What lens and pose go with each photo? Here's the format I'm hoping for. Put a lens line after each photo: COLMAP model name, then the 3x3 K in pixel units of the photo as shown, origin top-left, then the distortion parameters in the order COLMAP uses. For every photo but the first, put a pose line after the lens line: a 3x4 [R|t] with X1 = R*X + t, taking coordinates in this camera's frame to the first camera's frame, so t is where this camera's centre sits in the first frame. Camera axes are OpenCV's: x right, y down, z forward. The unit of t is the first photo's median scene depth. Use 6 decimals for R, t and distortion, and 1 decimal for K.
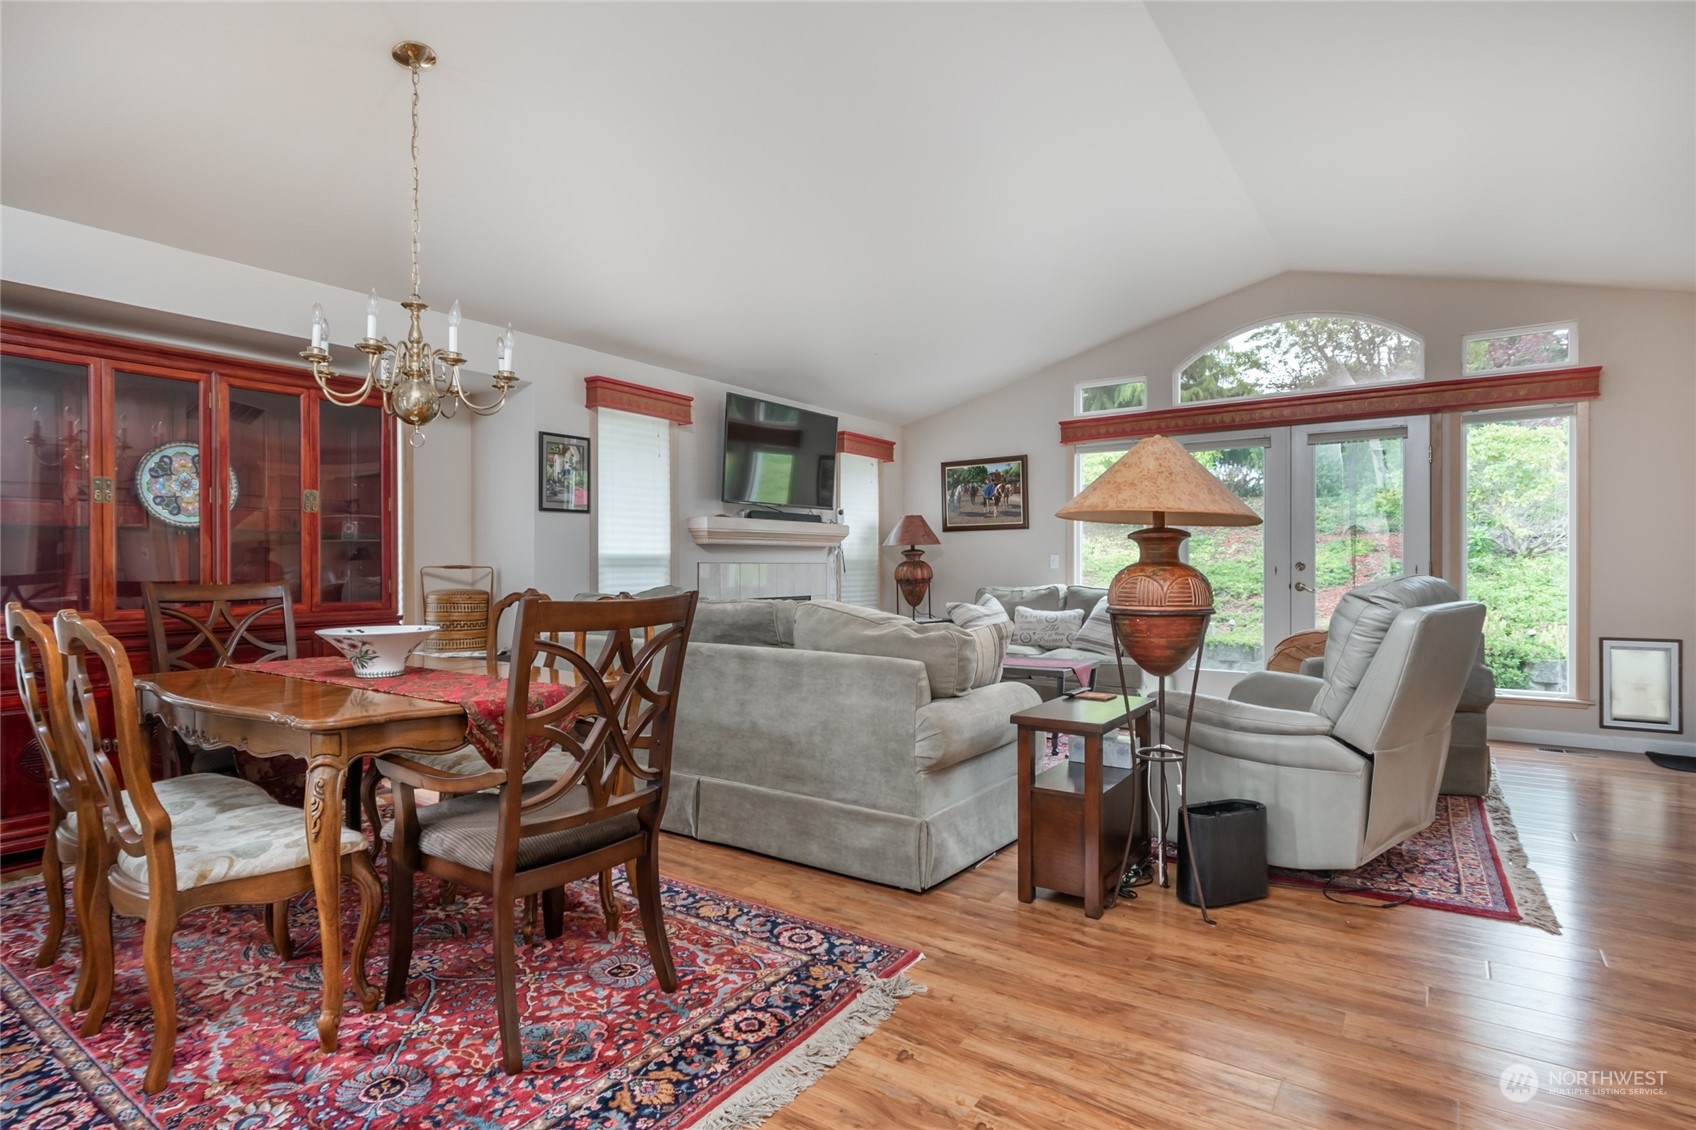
lens RADIAL K [[900.2, 0, 848.0], [0, 900.2, 565.0], [0, 0, 1]] dist [-0.001259, -0.000137]
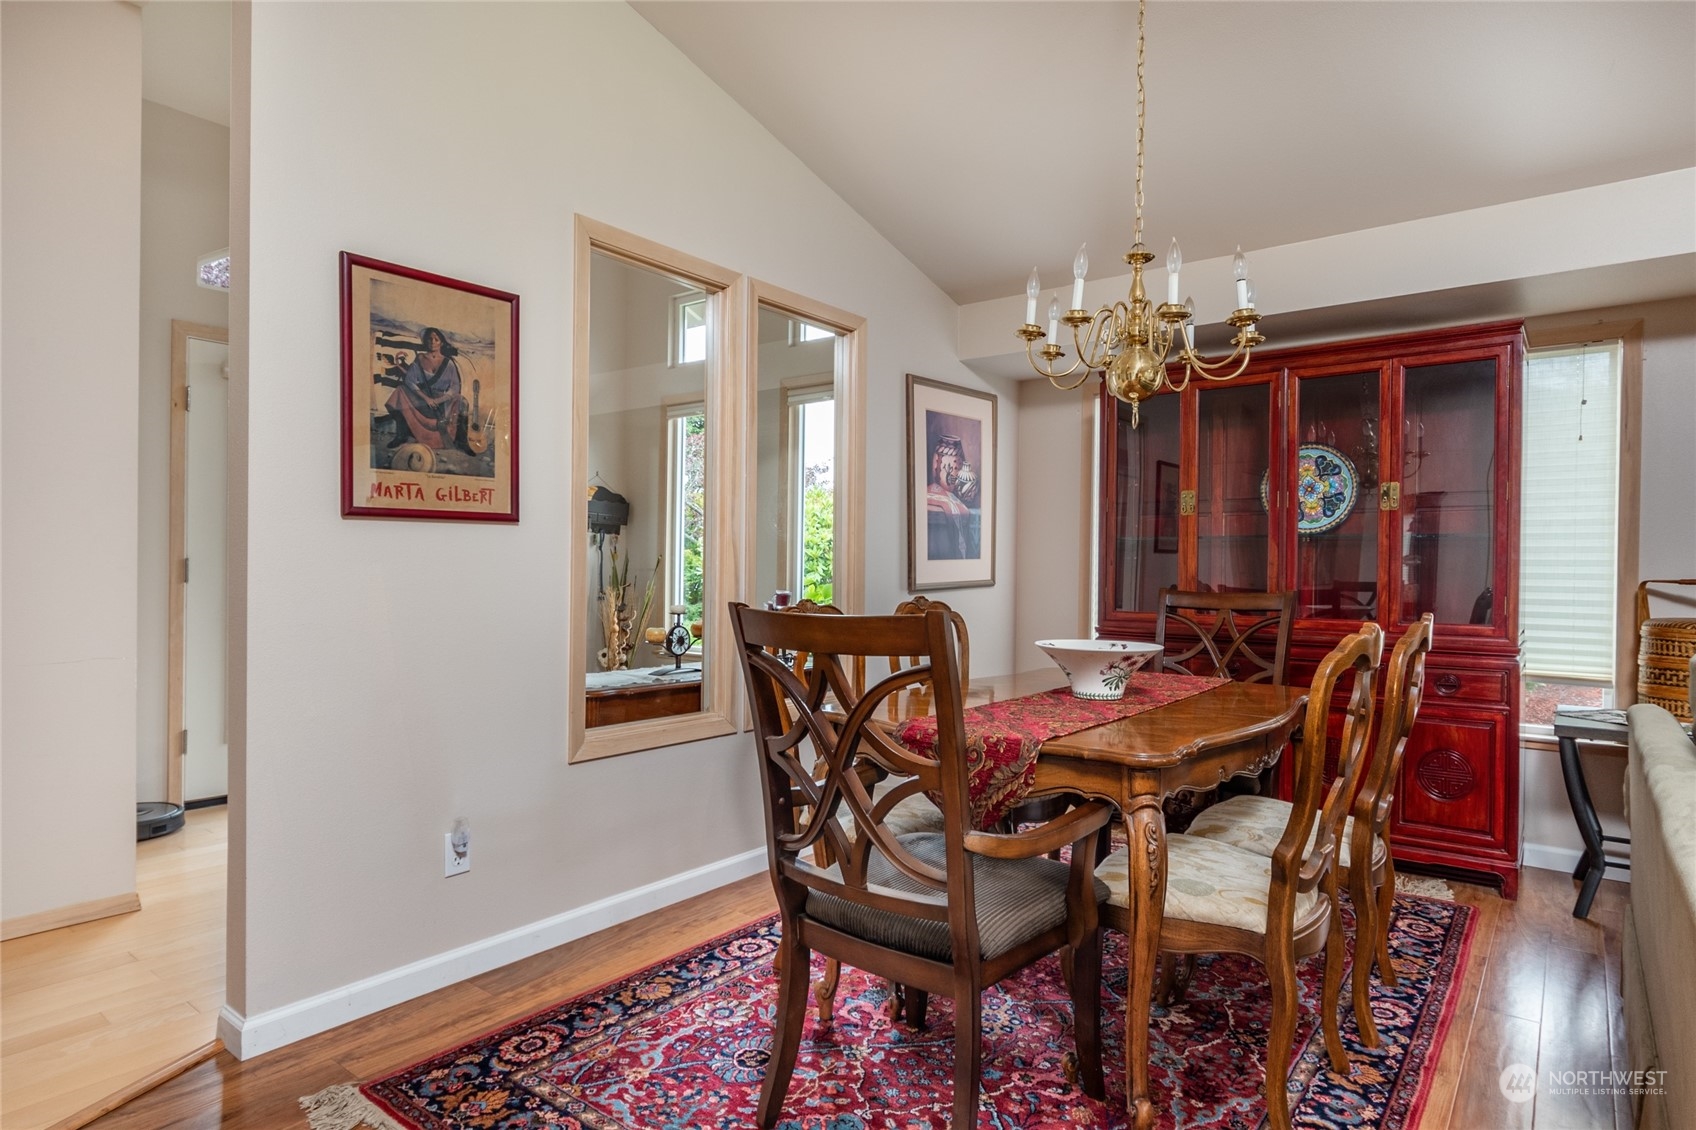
lens RADIAL K [[920.5, 0, 847.7], [0, 920.5, 576.4], [0, 0, 1]] dist [0.001149, 0.000790]
pose [[-0.066605, 0.004540, -0.997769, 0.379811], [-0.009660, 0.999940, 0.005195, 0.004162], [0.997733, 0.009984, -0.066557, 0.797756]]
